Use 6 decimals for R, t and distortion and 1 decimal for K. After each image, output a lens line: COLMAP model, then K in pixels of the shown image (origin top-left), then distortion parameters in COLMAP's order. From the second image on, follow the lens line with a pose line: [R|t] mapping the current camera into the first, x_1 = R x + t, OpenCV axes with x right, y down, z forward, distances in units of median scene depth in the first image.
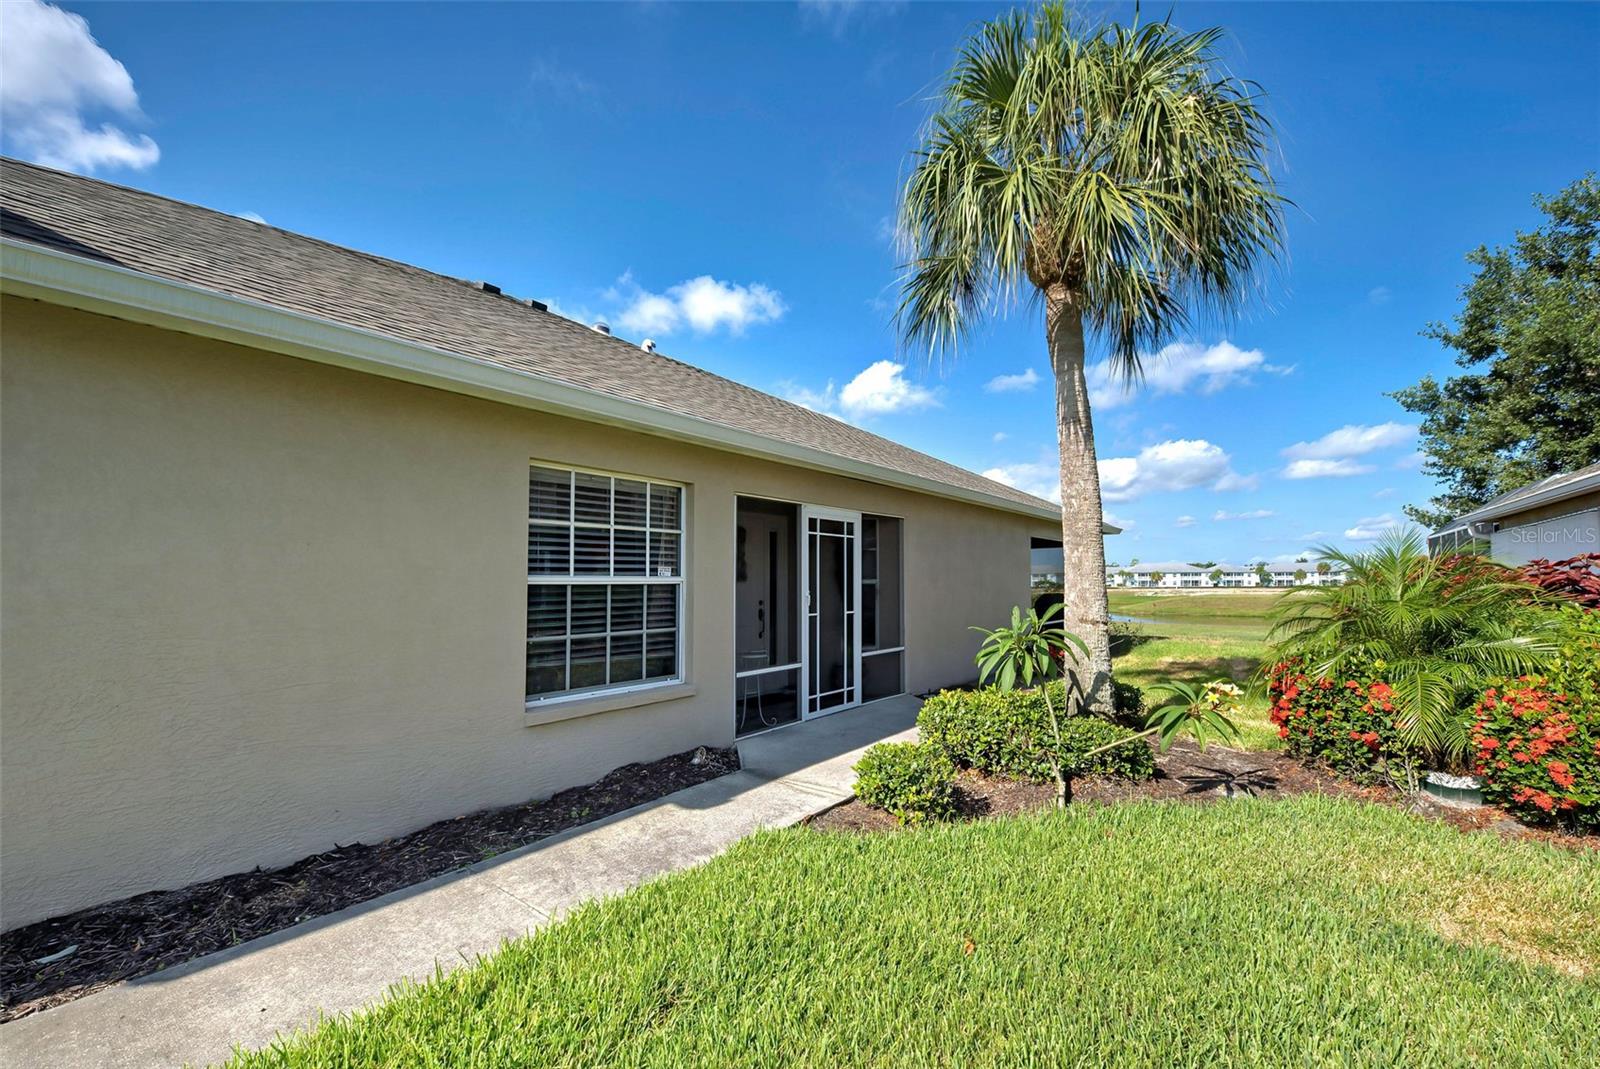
lens RADIAL K [[646.1, 0, 798.9], [0, 646.1, 562.6], [0, 0, 1]] dist [-0.018199, -0.000408]
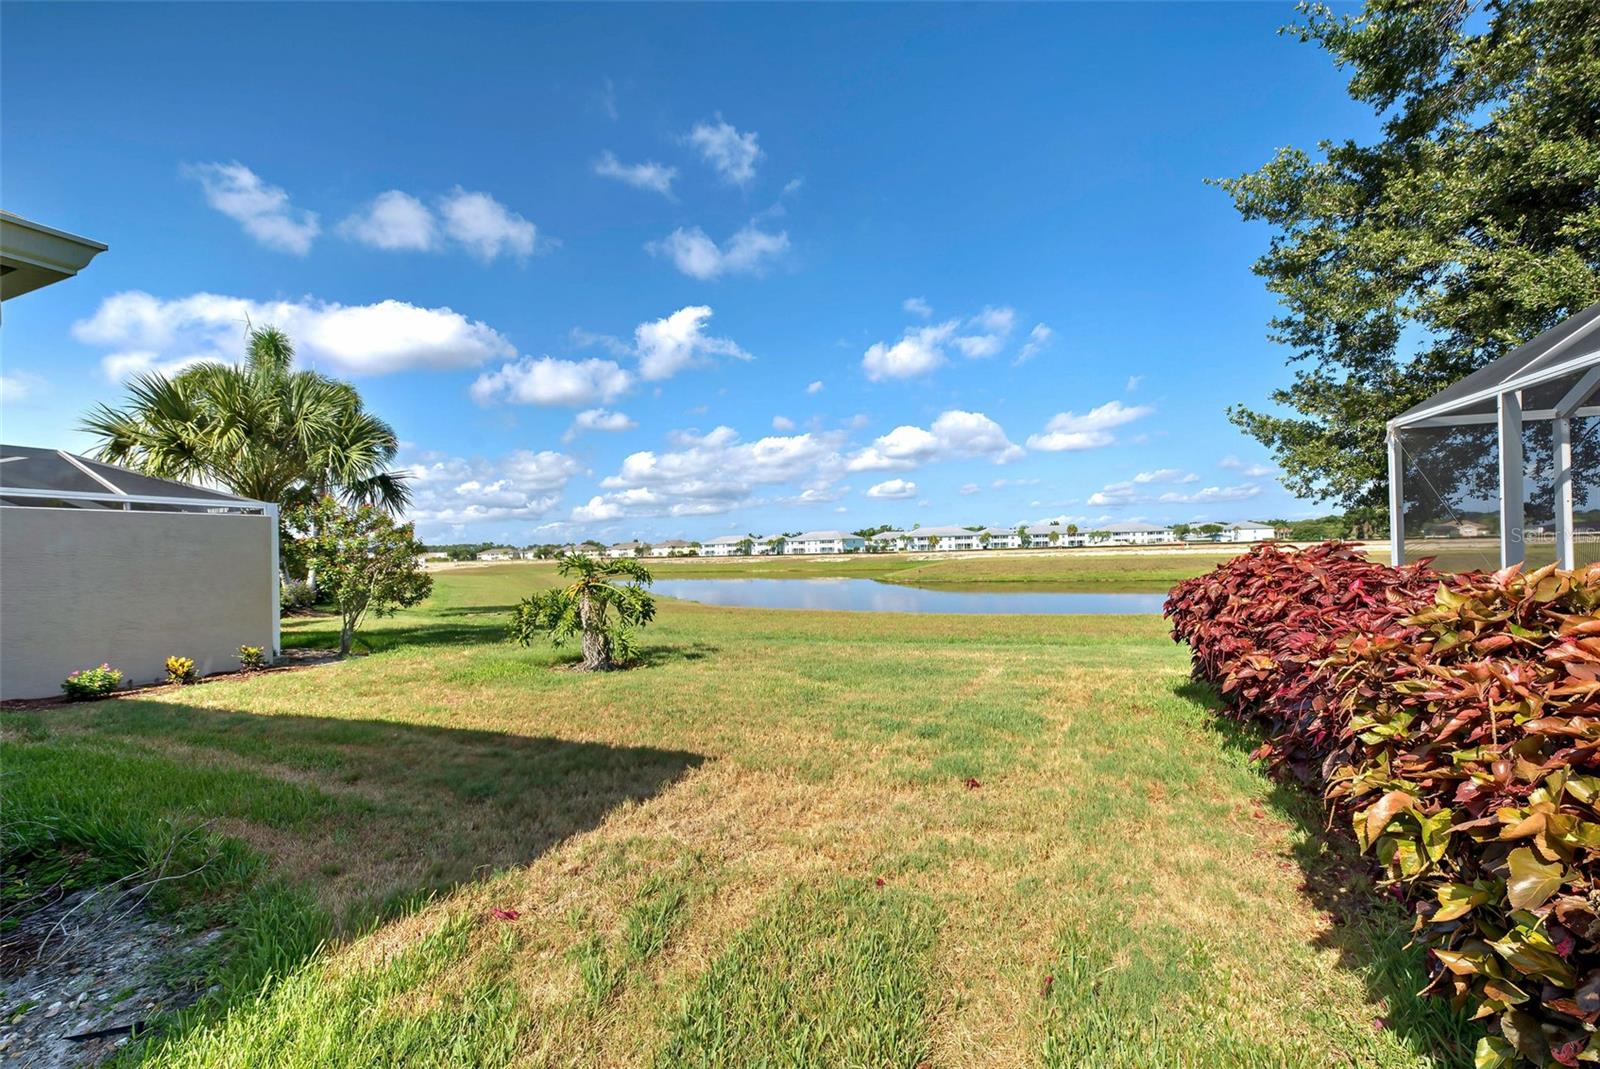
lens RADIAL K [[646.1, 0, 798.9], [0, 646.1, 562.6], [0, 0, 1]] dist [-0.018199, -0.000408]
pose [[0.958009, -0.027404, 0.285425, 0.093800], [0.013329, 0.998603, 0.051137, 0.002747], [-0.286427, -0.045185, 0.957036, 0.123984]]
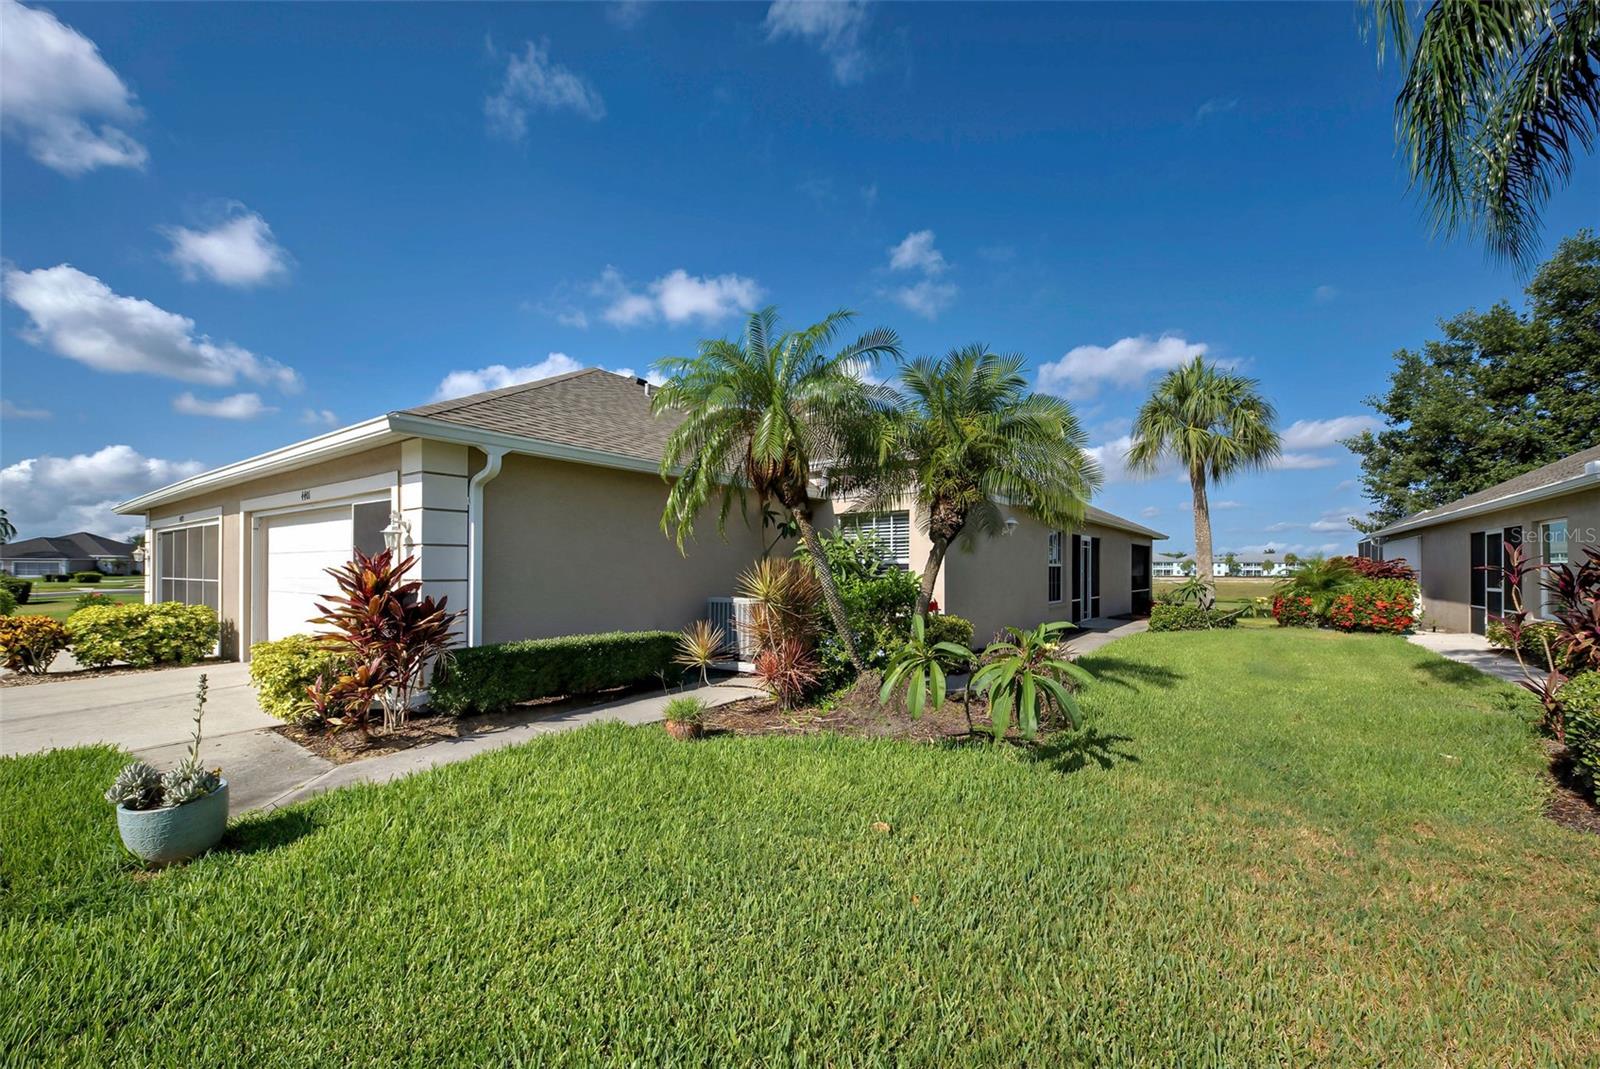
lens RADIAL K [[633.5, 0, 739.3], [0, 633.5, 570.1], [0, 0, 1]] dist [-0.032232, 0.000369]
pose [[0.999162, 0.007683, -0.040208, -0.080321], [-0.006364, 0.999441, 0.032821, -0.001804], [0.040438, -0.032538, 0.998652, -0.097364]]
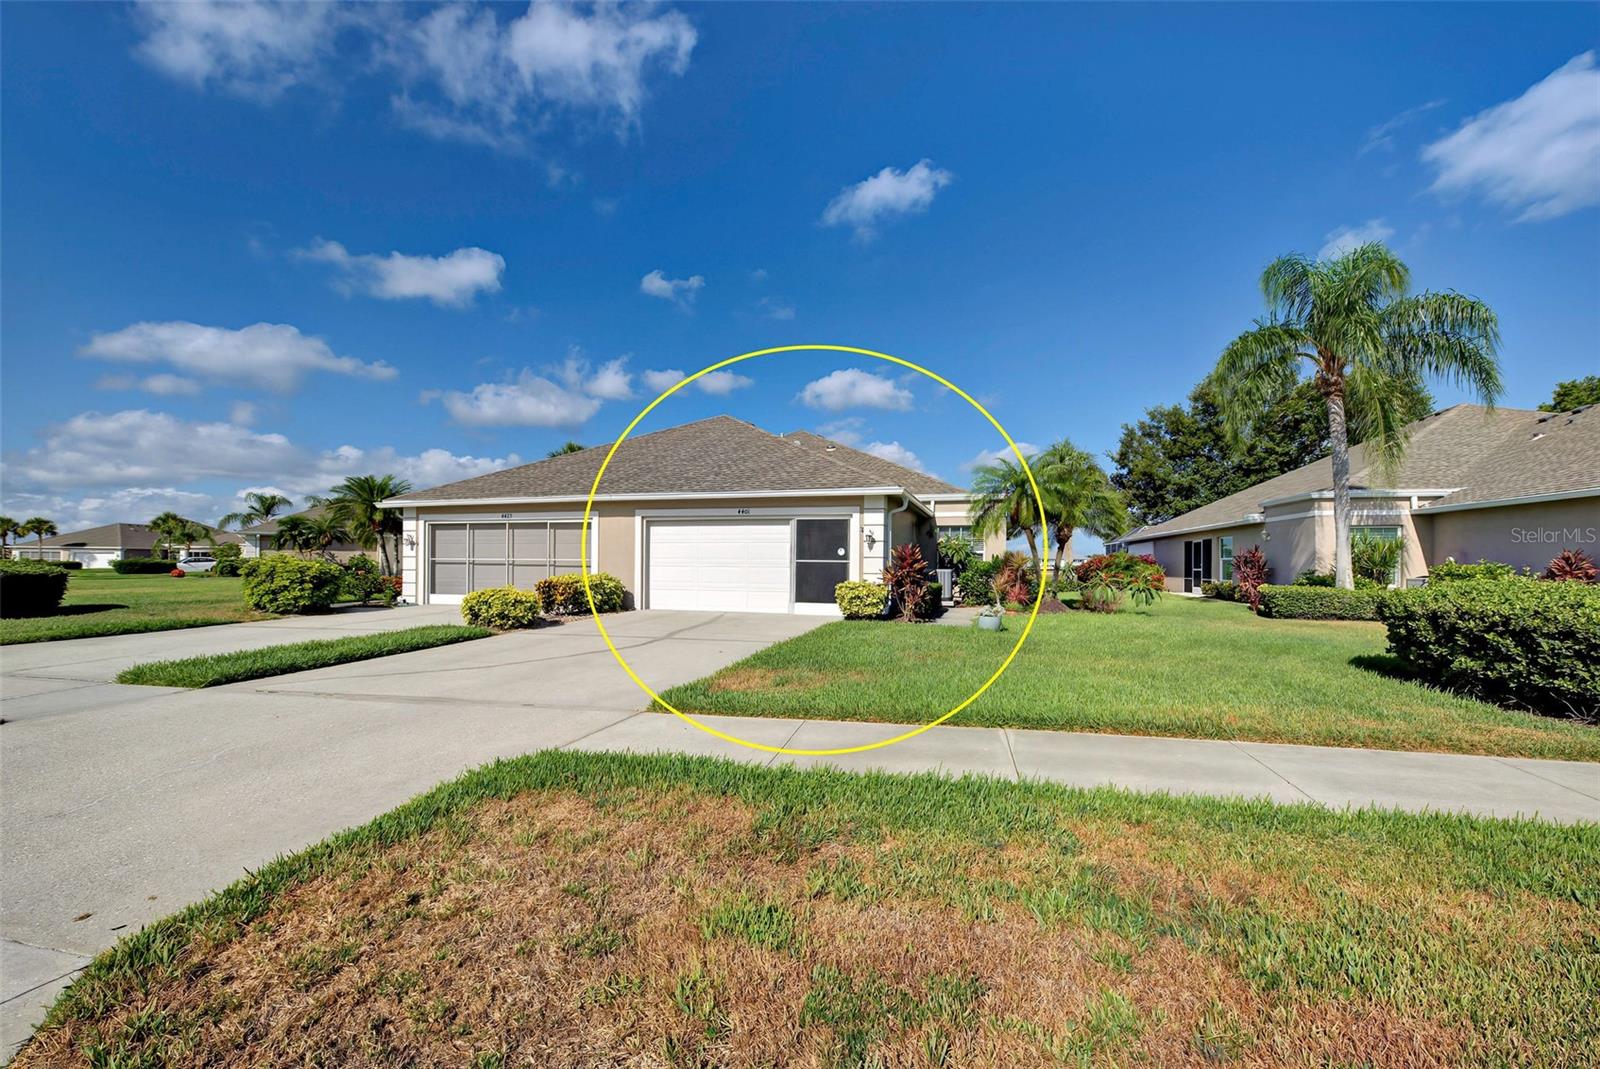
lens RADIAL K [[646.1, 0, 798.9], [0, 646.1, 562.6], [0, 0, 1]] dist [-0.018199, -0.000408]
pose [[0.928374, 0.008868, 0.371542, -0.178589], [-0.018003, 0.999615, 0.021125, -0.000102], [-0.371211, -0.026300, 0.928176, -0.150426]]
